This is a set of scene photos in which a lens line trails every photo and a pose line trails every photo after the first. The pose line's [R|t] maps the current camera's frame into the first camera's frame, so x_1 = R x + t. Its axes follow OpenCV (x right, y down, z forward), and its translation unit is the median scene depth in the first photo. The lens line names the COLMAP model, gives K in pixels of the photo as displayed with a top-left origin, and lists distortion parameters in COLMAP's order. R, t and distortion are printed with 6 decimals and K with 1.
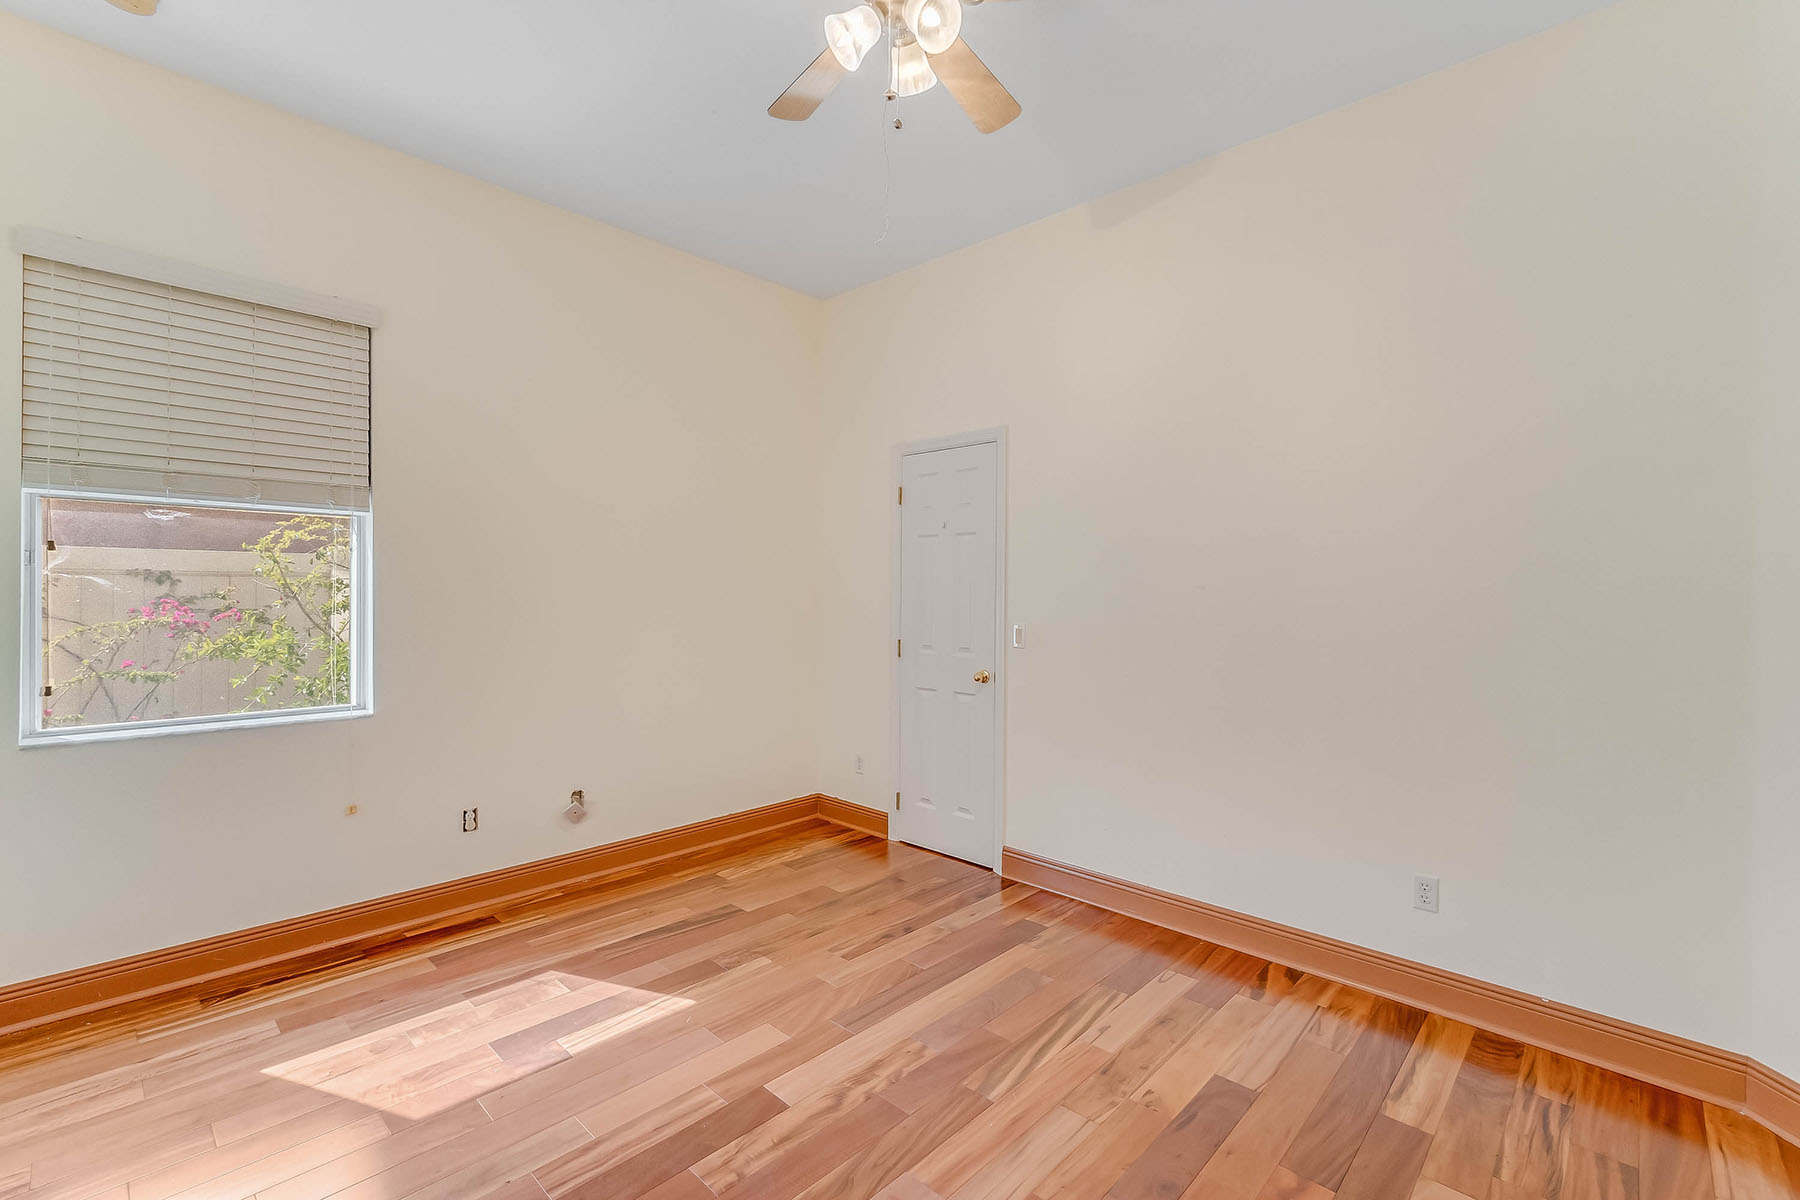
lens RADIAL K [[794.3, 0, 893.1], [0, 794.3, 591.2], [0, 0, 1]] dist [0.004726, -0.000279]
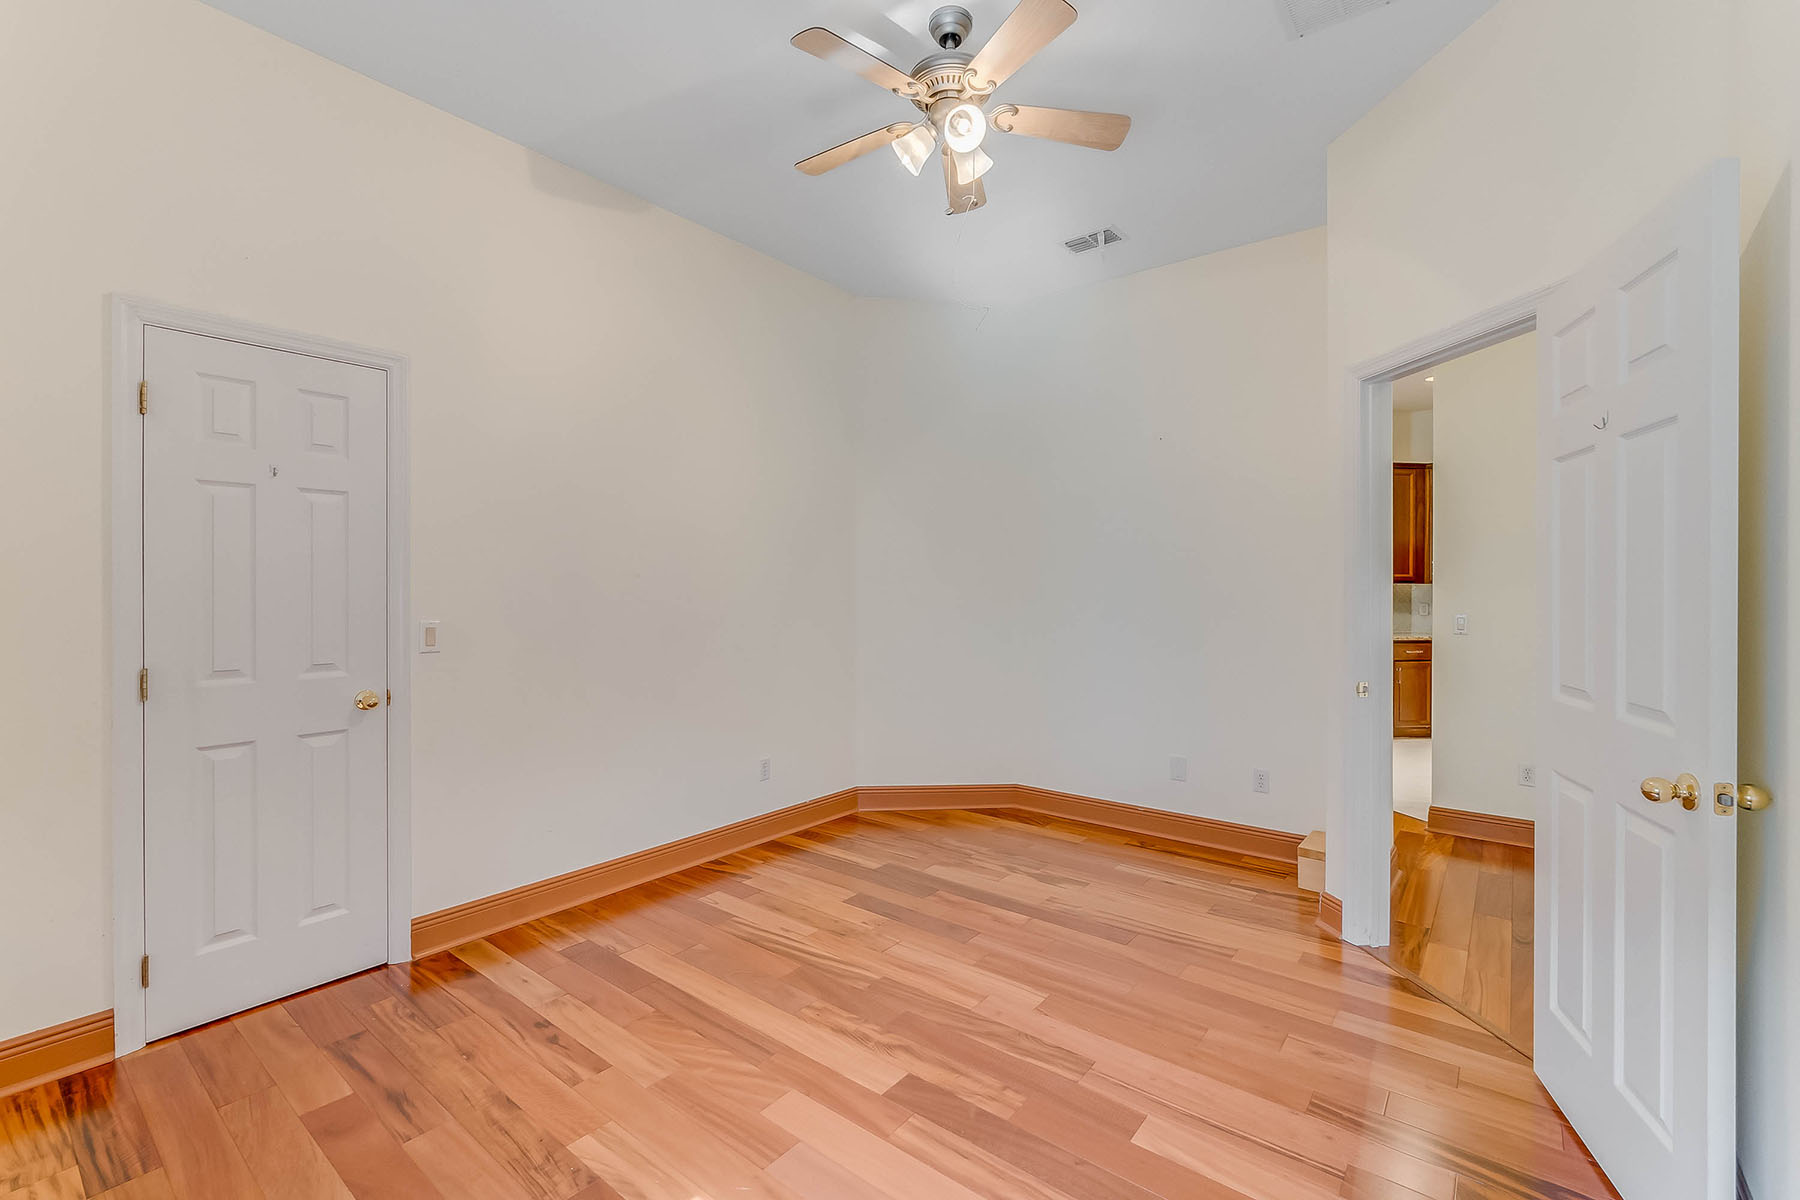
lens RADIAL K [[781.4, 0, 892.0], [0, 781.4, 598.2], [0, 0, 1]] dist [-0.005025, -0.000352]
pose [[-0.100043, -0.022227, 0.994735, -0.896941], [-0.005450, 0.999748, 0.021791, -0.000351], [-0.994968, -0.003242, -0.100139, 0.891139]]
